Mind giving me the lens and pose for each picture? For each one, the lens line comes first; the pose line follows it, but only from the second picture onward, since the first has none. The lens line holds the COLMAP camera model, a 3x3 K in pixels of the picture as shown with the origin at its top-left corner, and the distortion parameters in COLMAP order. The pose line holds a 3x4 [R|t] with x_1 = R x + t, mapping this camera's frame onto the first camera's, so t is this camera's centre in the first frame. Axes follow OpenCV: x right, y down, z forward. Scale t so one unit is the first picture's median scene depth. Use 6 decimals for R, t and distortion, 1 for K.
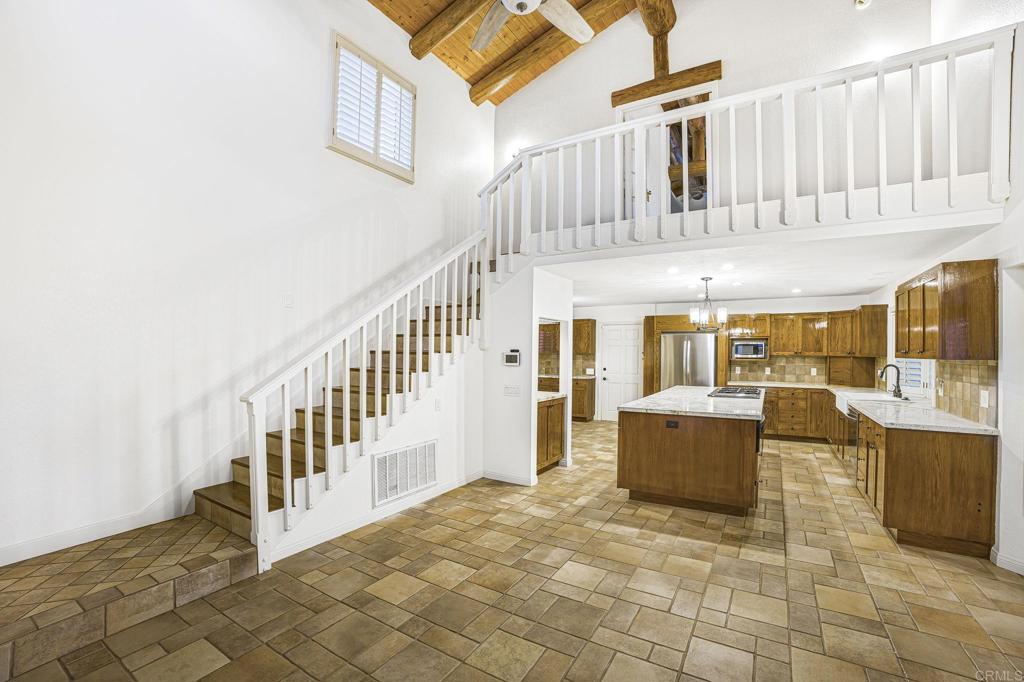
lens RADIAL K [[440.6, 0, 533.9], [0, 440.6, 359.4], [0, 0, 1]] dist [-0.044673, 0.000714]
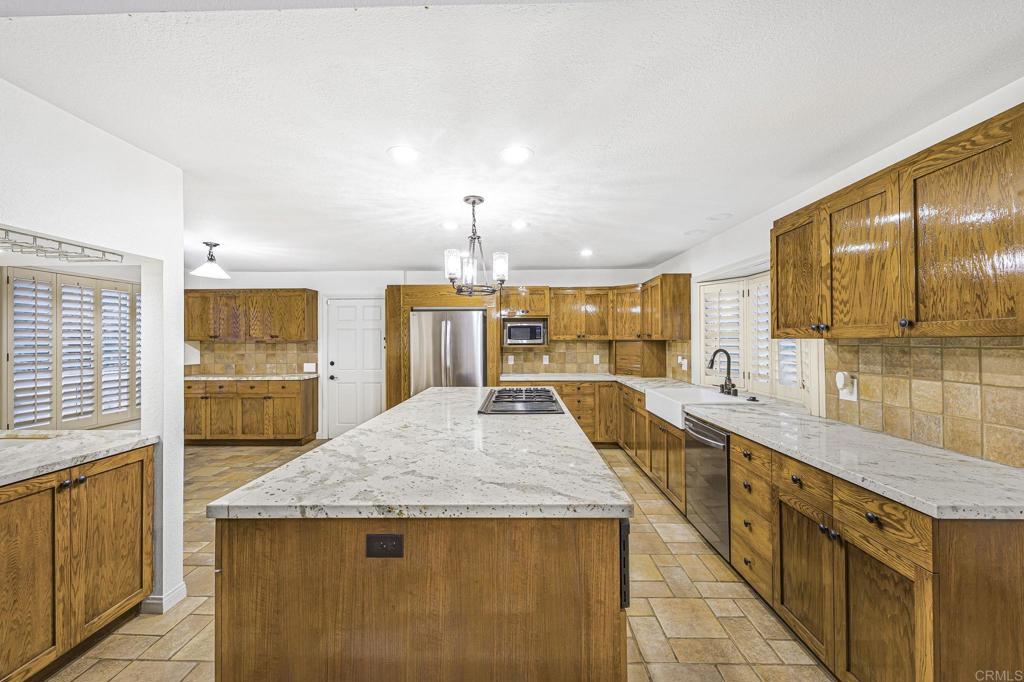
lens RADIAL K [[412.9, 0, 510.0], [0, 412.9, 336.9], [0, 0, 1]] dist [0.008350, -0.002581]
pose [[0.890621, -0.005481, 0.454714, 0.143409], [0.017477, 0.999601, -0.022182, 0.000255], [-0.454411, 0.027702, 0.890361, 0.375162]]
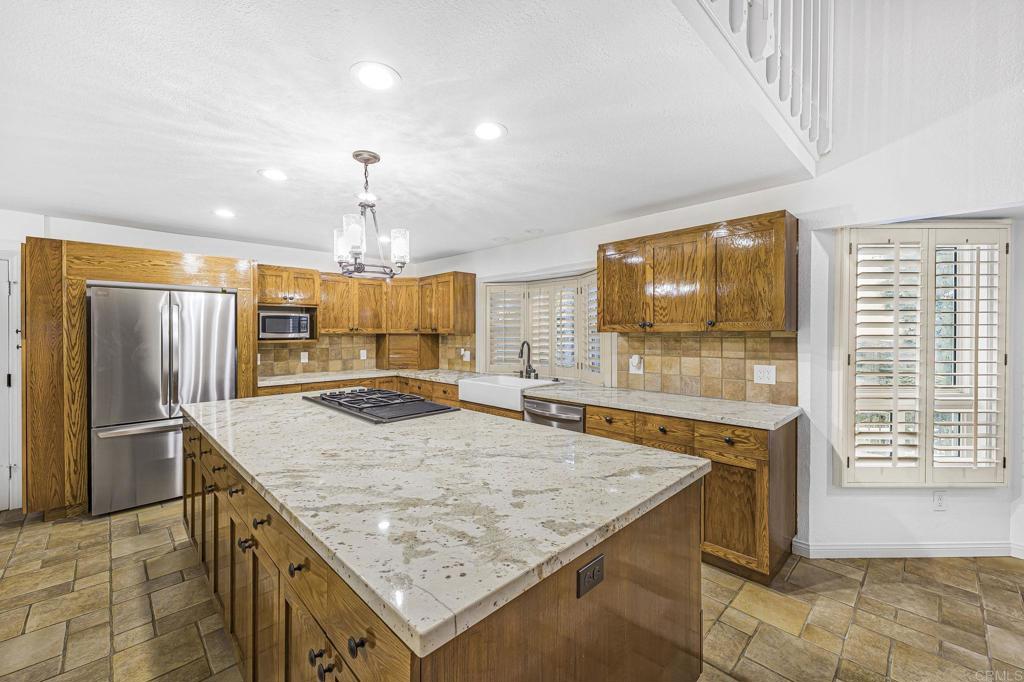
lens RADIAL K [[412.9, 0, 515.5], [0, 412.9, 335.6], [0, 0, 1]] dist [0.008350, -0.002581]
pose [[0.291436, -0.014003, 0.956488, 0.028770], [0.024061, 0.999684, 0.007304, -0.003913], [-0.956288, 0.020886, 0.291681, 0.534990]]
